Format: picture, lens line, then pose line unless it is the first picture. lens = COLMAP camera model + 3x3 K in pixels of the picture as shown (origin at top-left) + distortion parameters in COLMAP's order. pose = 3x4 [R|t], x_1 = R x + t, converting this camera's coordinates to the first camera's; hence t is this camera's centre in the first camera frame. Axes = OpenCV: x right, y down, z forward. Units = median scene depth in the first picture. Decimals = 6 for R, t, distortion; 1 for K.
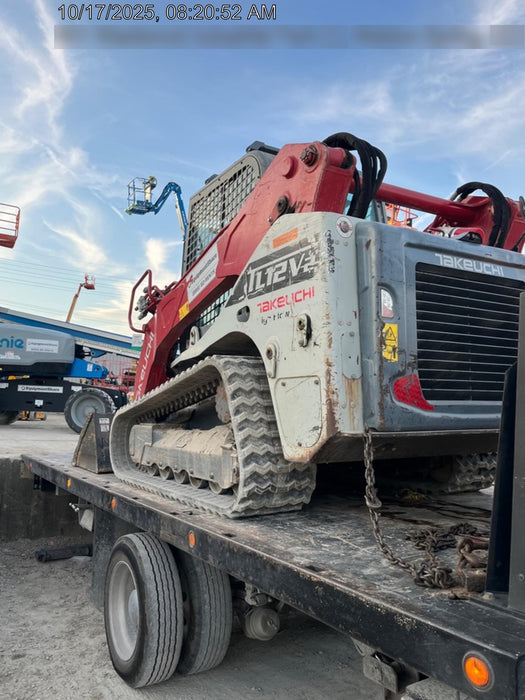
lens RADIAL K [[525.4, 0, 235.2], [0, 525.4, 358.5], [0, 0, 1]] dist [0.036997, -0.074409]
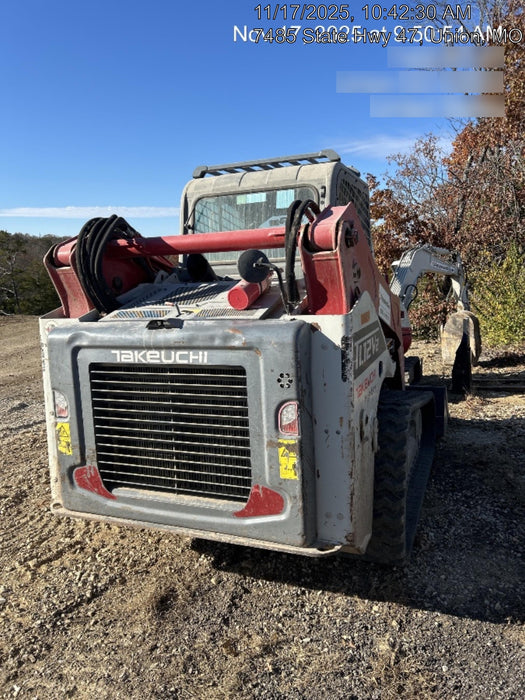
lens RADIAL K [[525.4, 0, 291.5], [0, 525.4, 337.5], [0, 0, 1]] dist [0.036997, -0.074409]
pose [[0.644873, 0.062623, -0.761720, 1.374870], [0.107143, 0.979389, 0.171226, -0.362916], [0.756742, -0.192032, 0.624872, 0.656652]]
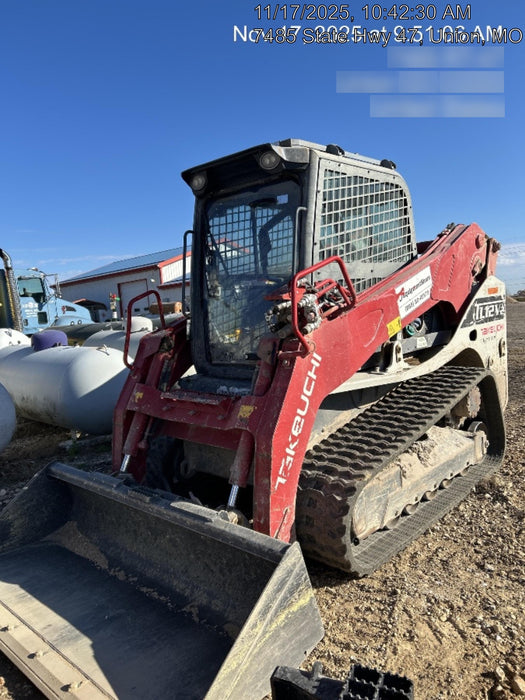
lens RADIAL K [[525.4, 0, 268.5], [0, 525.4, 354.3], [0, 0, 1]] dist [0.036997, -0.074409]
pose [[-0.319222, -0.091355, 0.943267, -1.325742], [-0.004491, 0.995477, 0.094892, -0.195948], [-0.947669, 0.026056, -0.318188, 2.328266]]
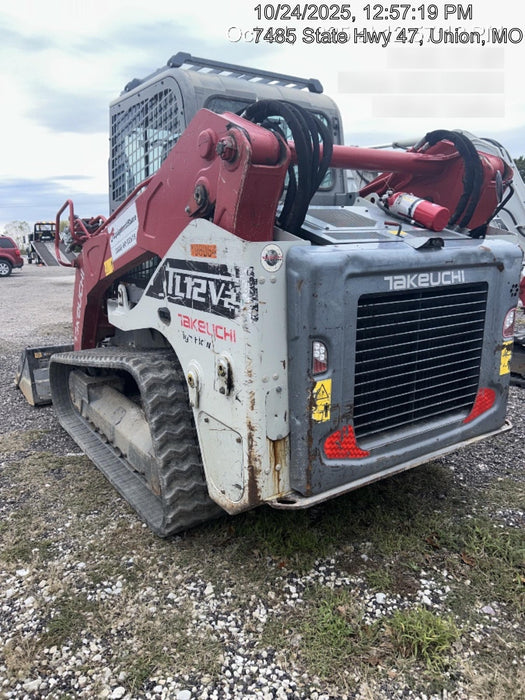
lens RADIAL K [[525.4, 0, 257.8], [0, 525.4, 353.4], [0, 0, 1]] dist [0.036997, -0.074409]
pose [[0.996357, -0.028196, 0.080486, 0.115203], [0.001771, 0.950402, 0.311020, -0.349216], [-0.085264, -0.309744, 0.946989, 0.204554]]
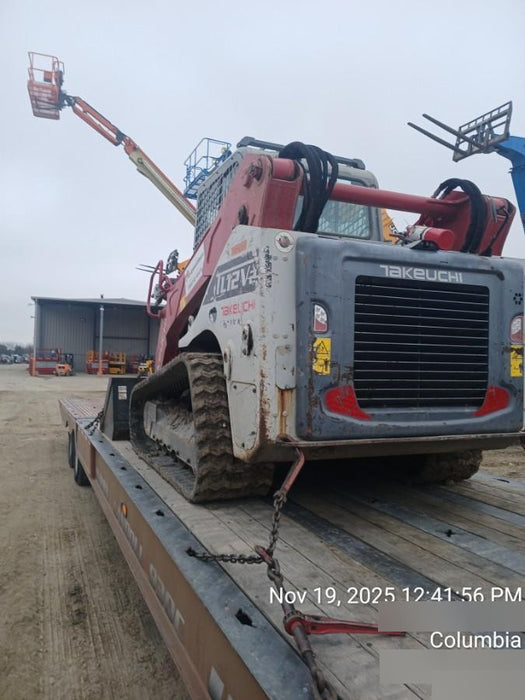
lens RADIAL K [[525.4, 0, 245.5], [0, 525.4, 347.8], [0, 0, 1]] dist [0.036997, -0.074409]
pose [[0.992087, 0.017765, -0.124292, 0.256513], [-0.009764, 0.997857, 0.064693, -0.105214], [0.125175, -0.062968, 0.990135, -0.046528]]
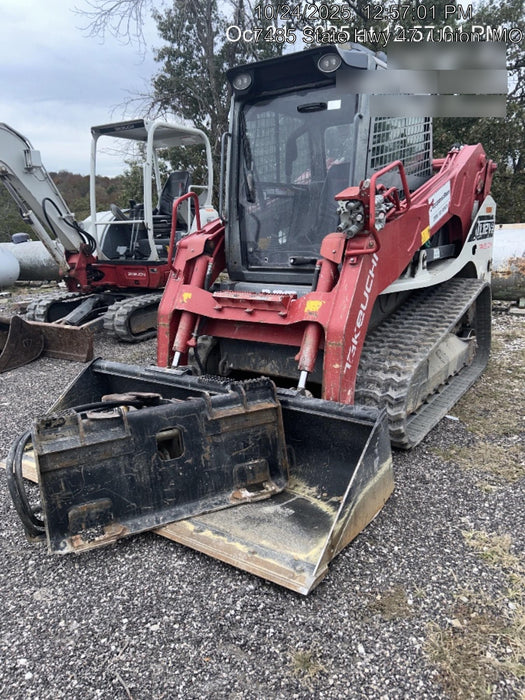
lens RADIAL K [[525.4, 0, 260.8], [0, 525.4, 359.7], [0, 0, 1]] dist [0.036997, -0.074409]
pose [[-0.443092, -0.222094, 0.868530, -1.303072], [-0.037536, 0.972573, 0.229550, -0.123482], [-0.895690, 0.069111, -0.439275, 2.672856]]
